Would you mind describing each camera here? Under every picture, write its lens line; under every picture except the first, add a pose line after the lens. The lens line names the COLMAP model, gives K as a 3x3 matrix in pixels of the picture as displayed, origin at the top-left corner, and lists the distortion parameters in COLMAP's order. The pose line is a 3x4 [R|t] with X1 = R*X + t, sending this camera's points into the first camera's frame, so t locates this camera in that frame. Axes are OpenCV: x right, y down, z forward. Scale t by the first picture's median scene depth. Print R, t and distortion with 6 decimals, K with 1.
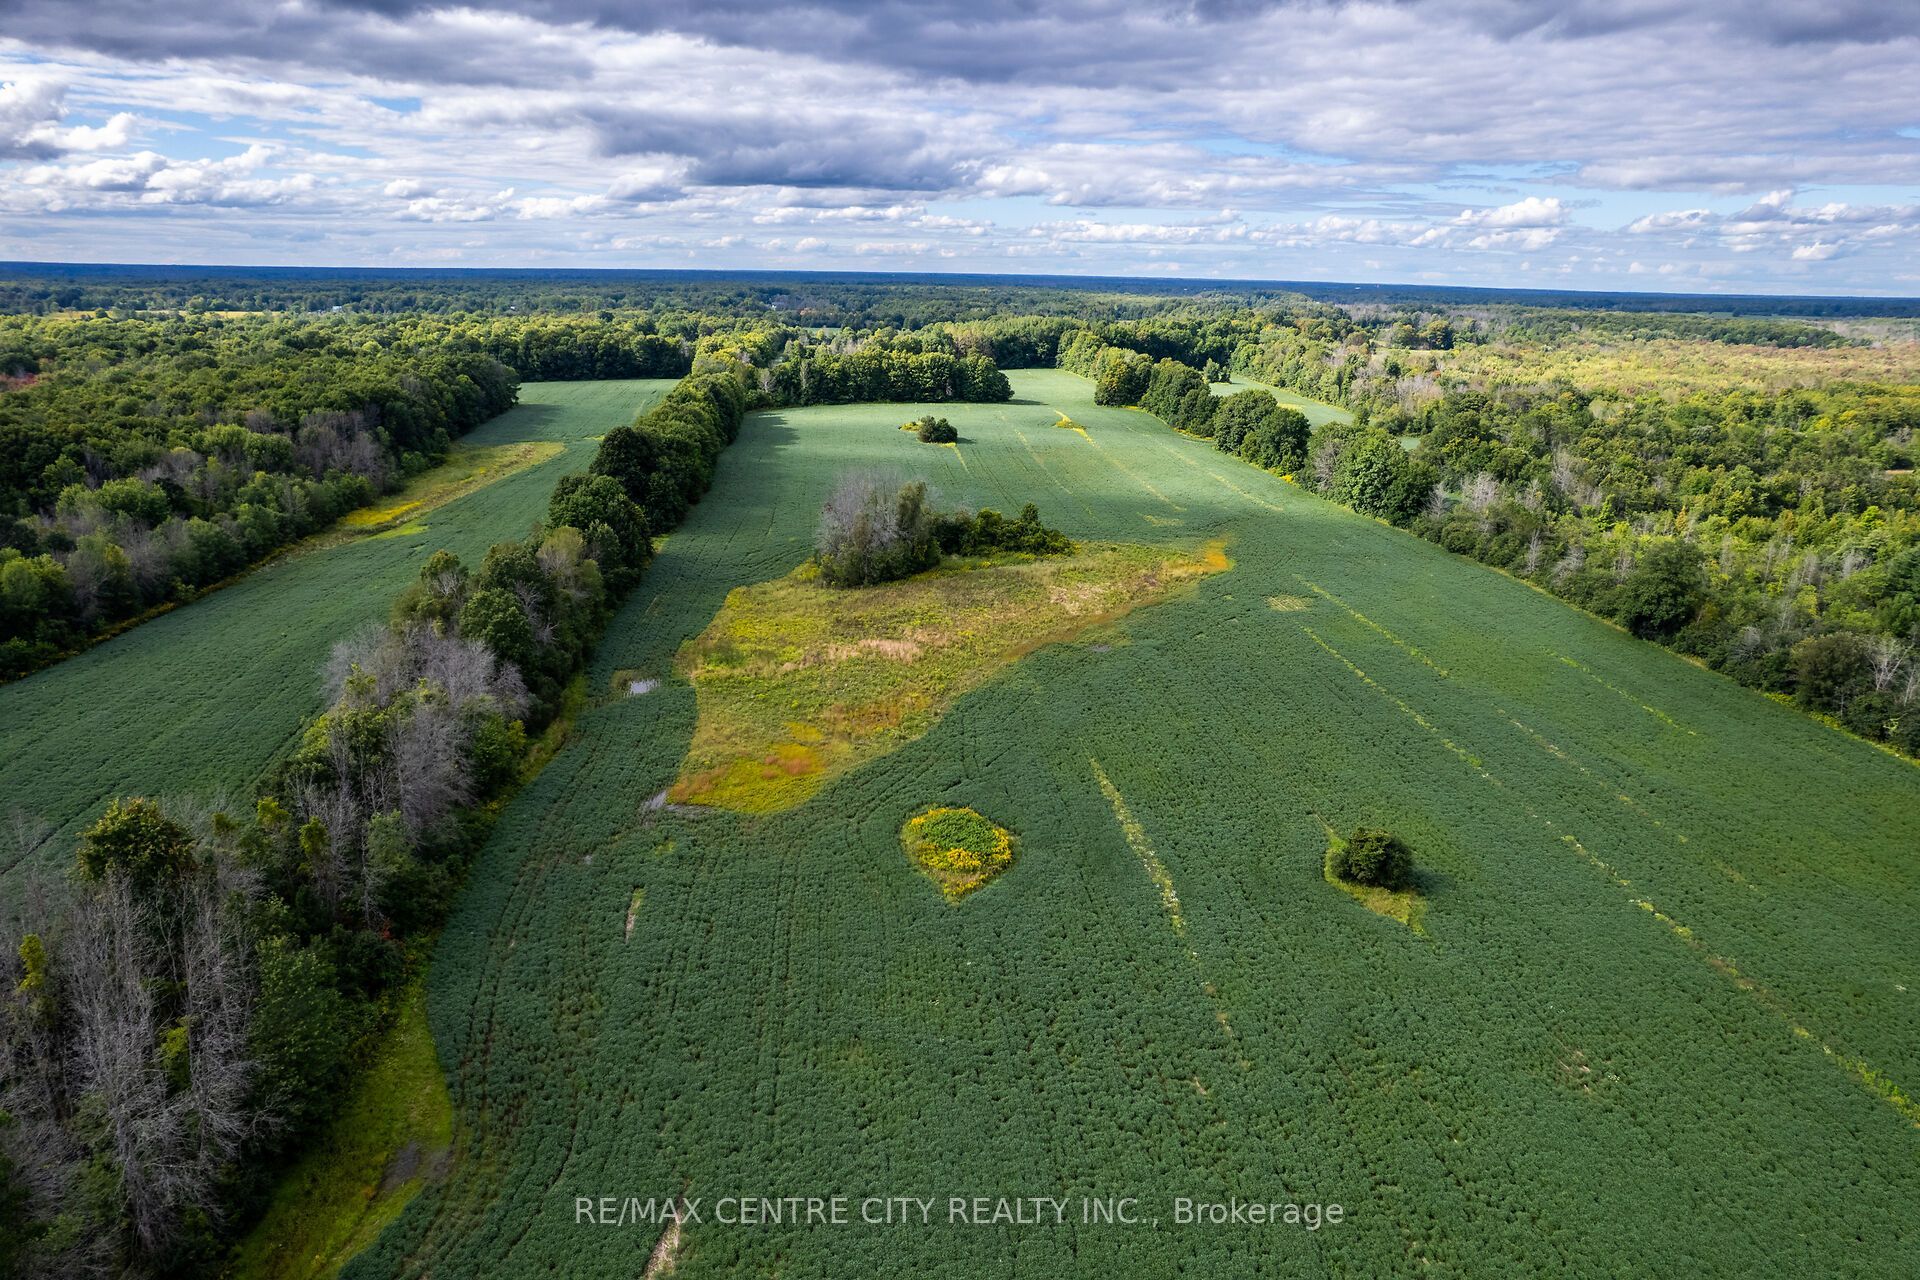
lens RADIAL K [[1216.8, 0, 960.0], [0, 1216.8, 666.2], [0, 0, 1]] dist [-0.084775, 0.072943]
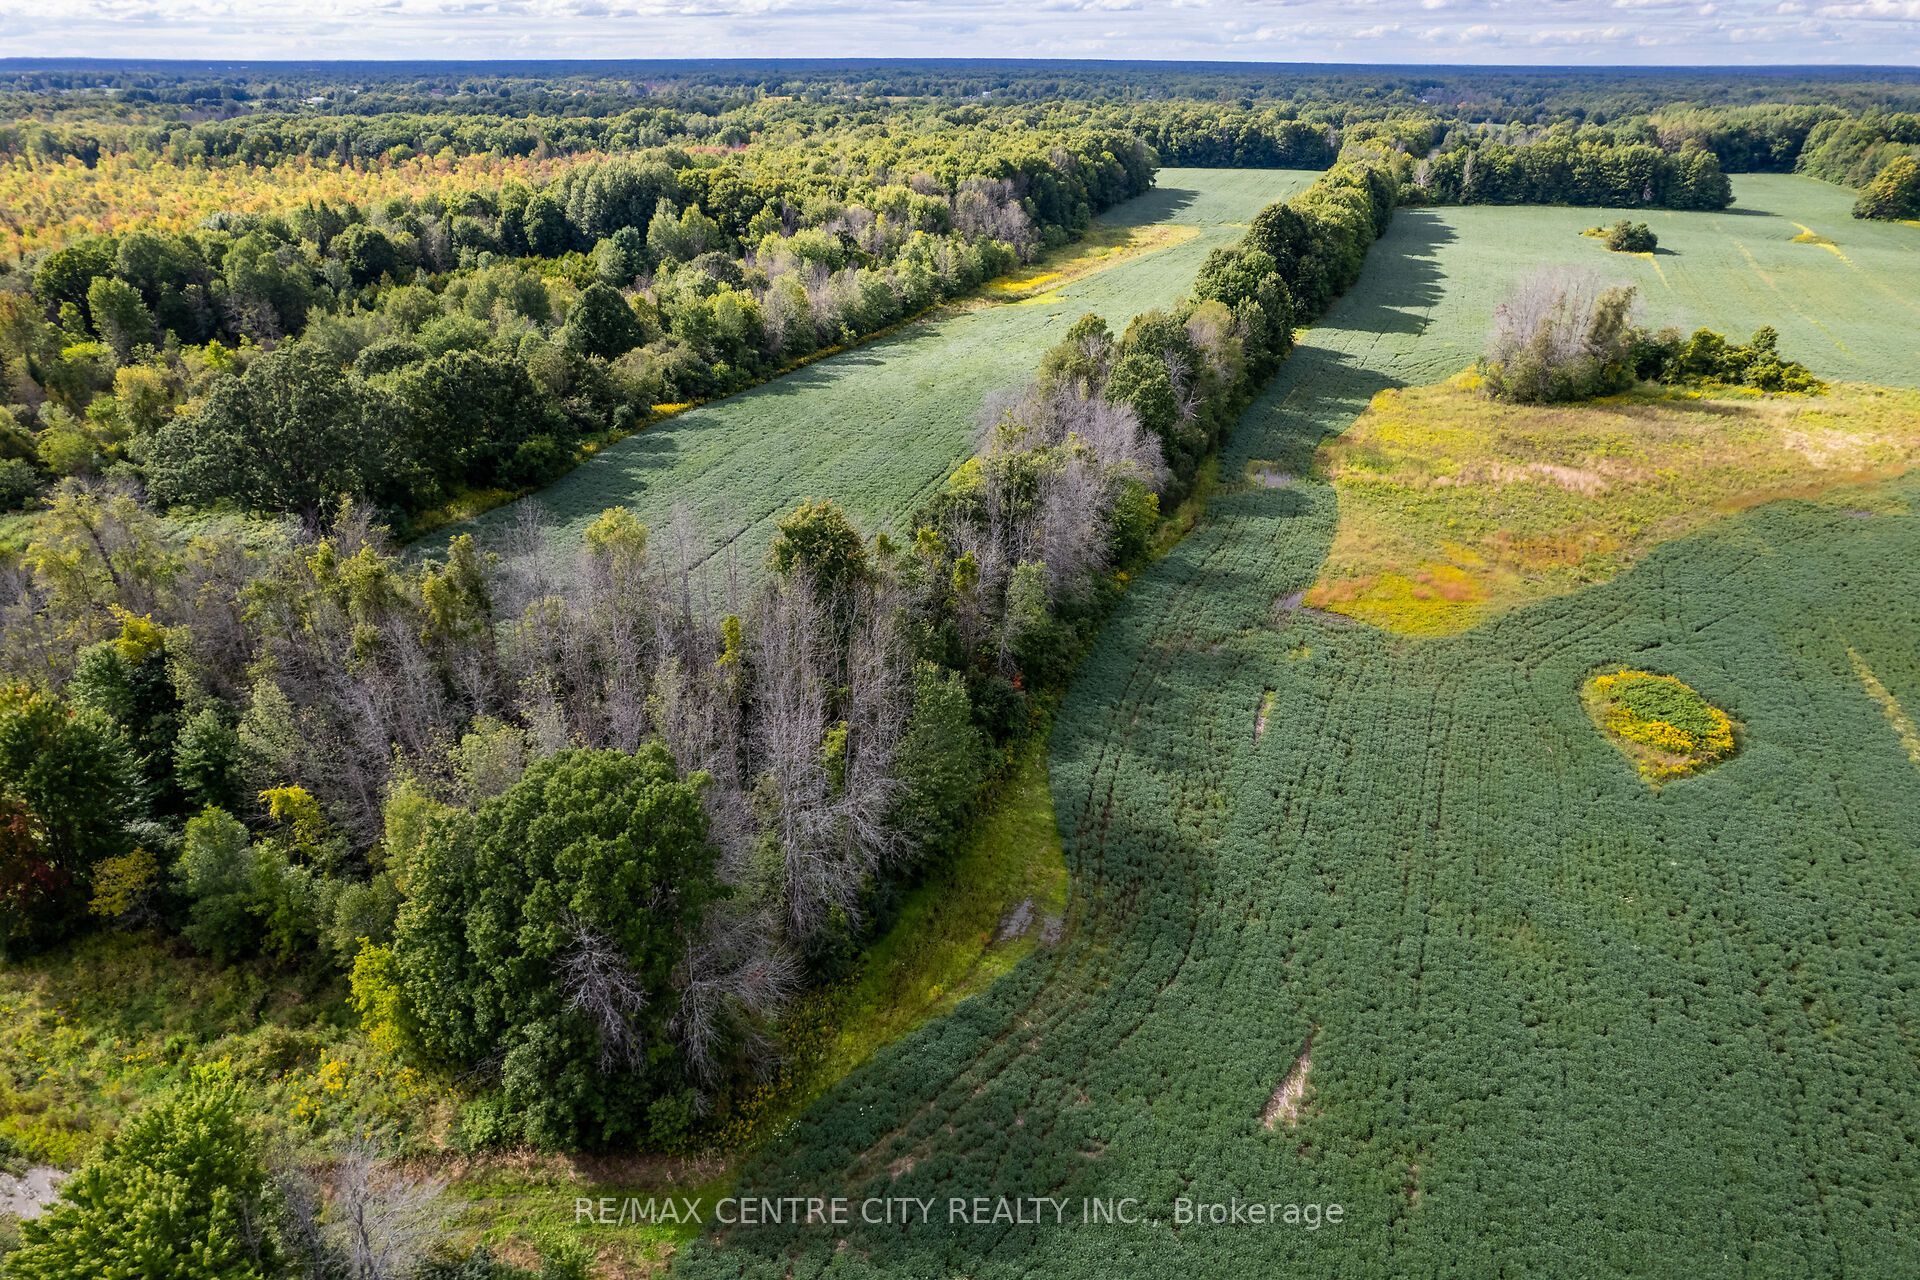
lens RADIAL K [[1216.8, 0, 960.0], [0, 1216.8, 666.2], [0, 0, 1]] dist [-0.084775, 0.072943]
pose [[0.886769, 0.196261, -0.418477, -0.044898], [-0.131802, 0.975156, 0.178043, 0.016353], [0.443023, -0.102727, 0.890605, 0.041133]]
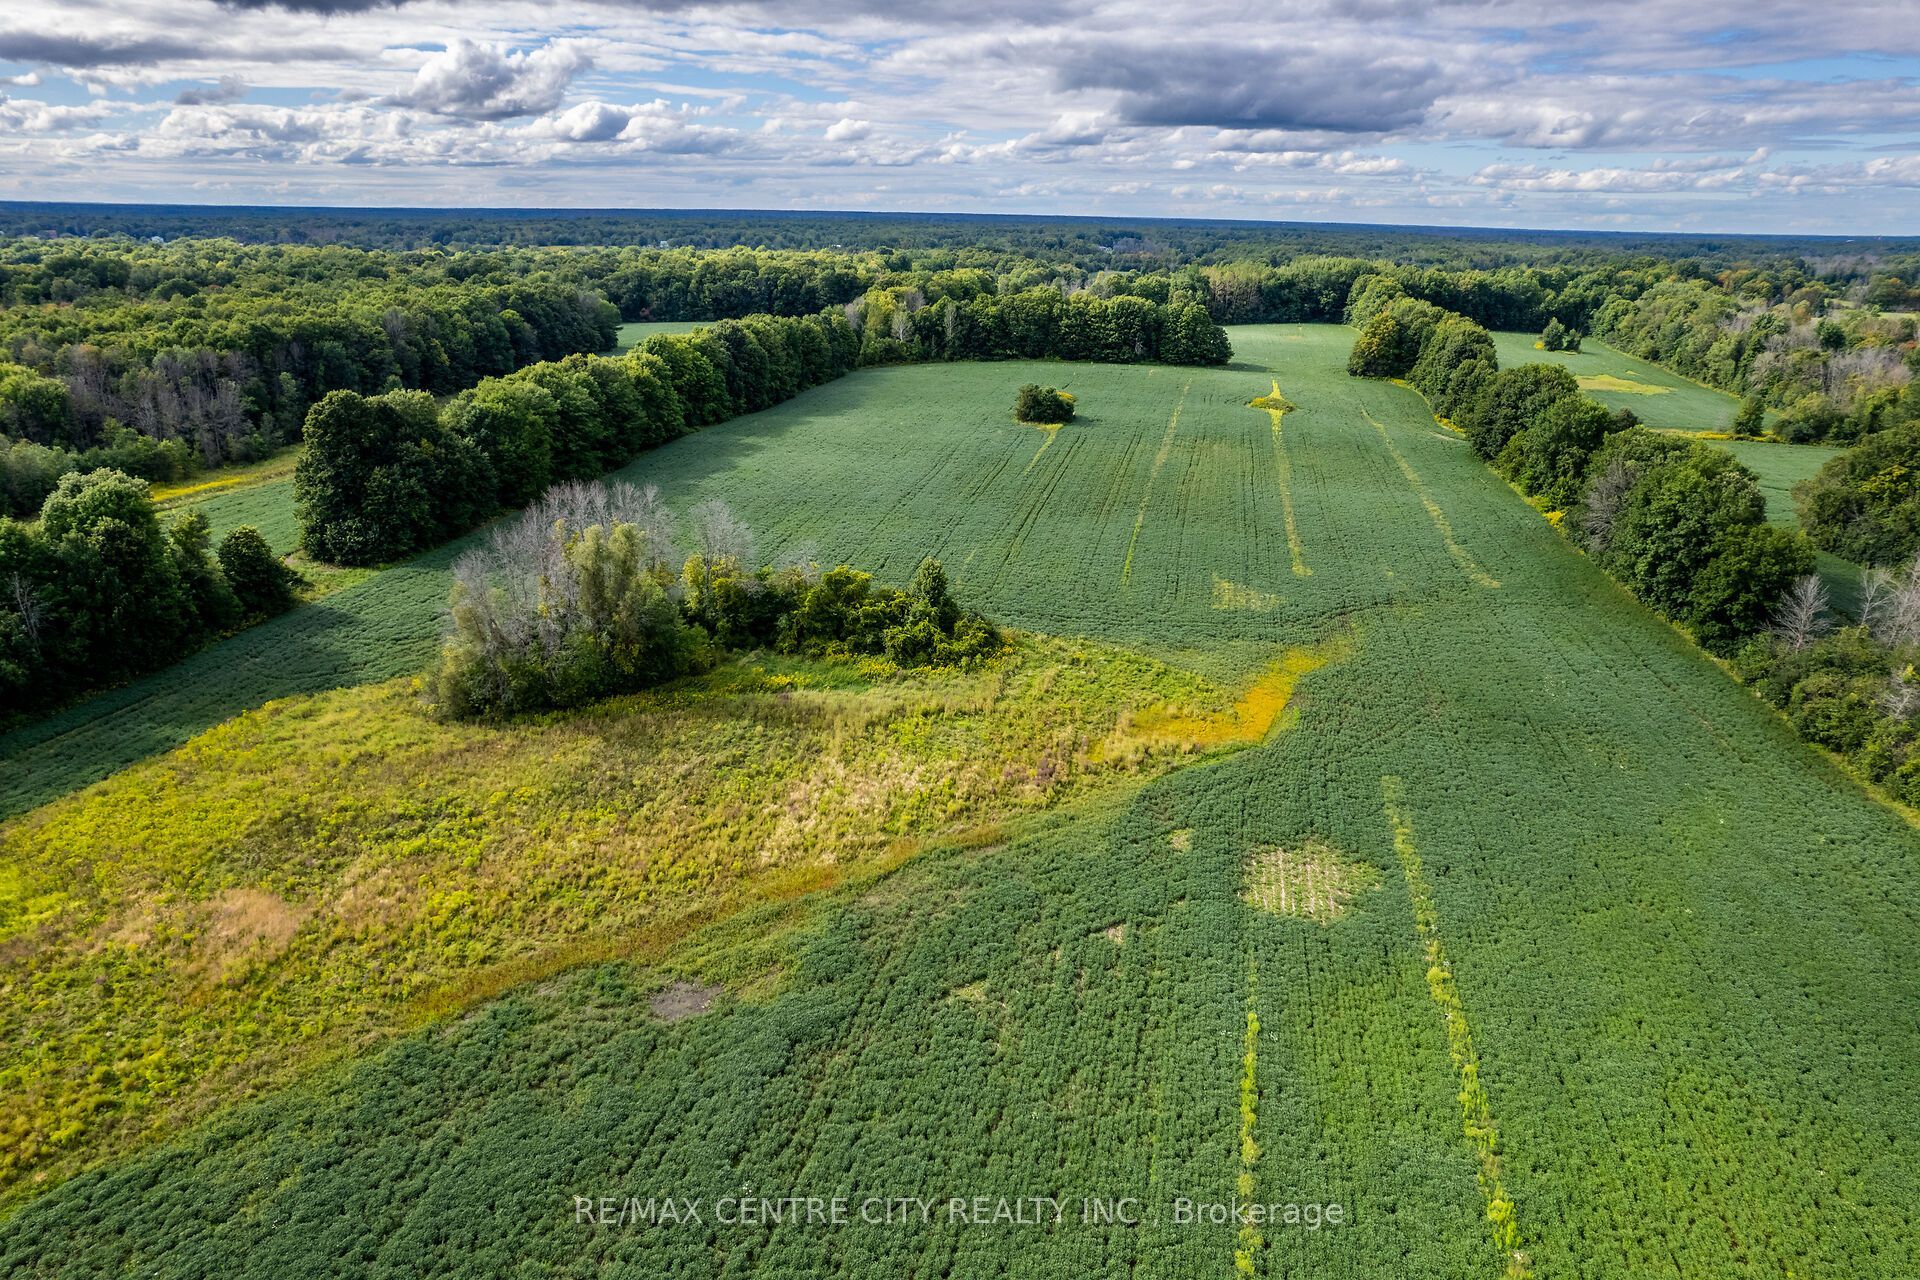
lens RADIAL K [[1216.8, 0, 960.0], [0, 1216.8, 666.2], [0, 0, 1]] dist [-0.084775, 0.072943]
pose [[0.952407, 0.106187, -0.285736, 0.238568], [-0.094918, 0.994071, 0.053046, -0.121854], [0.289675, -0.023400, 0.956839, 0.496612]]
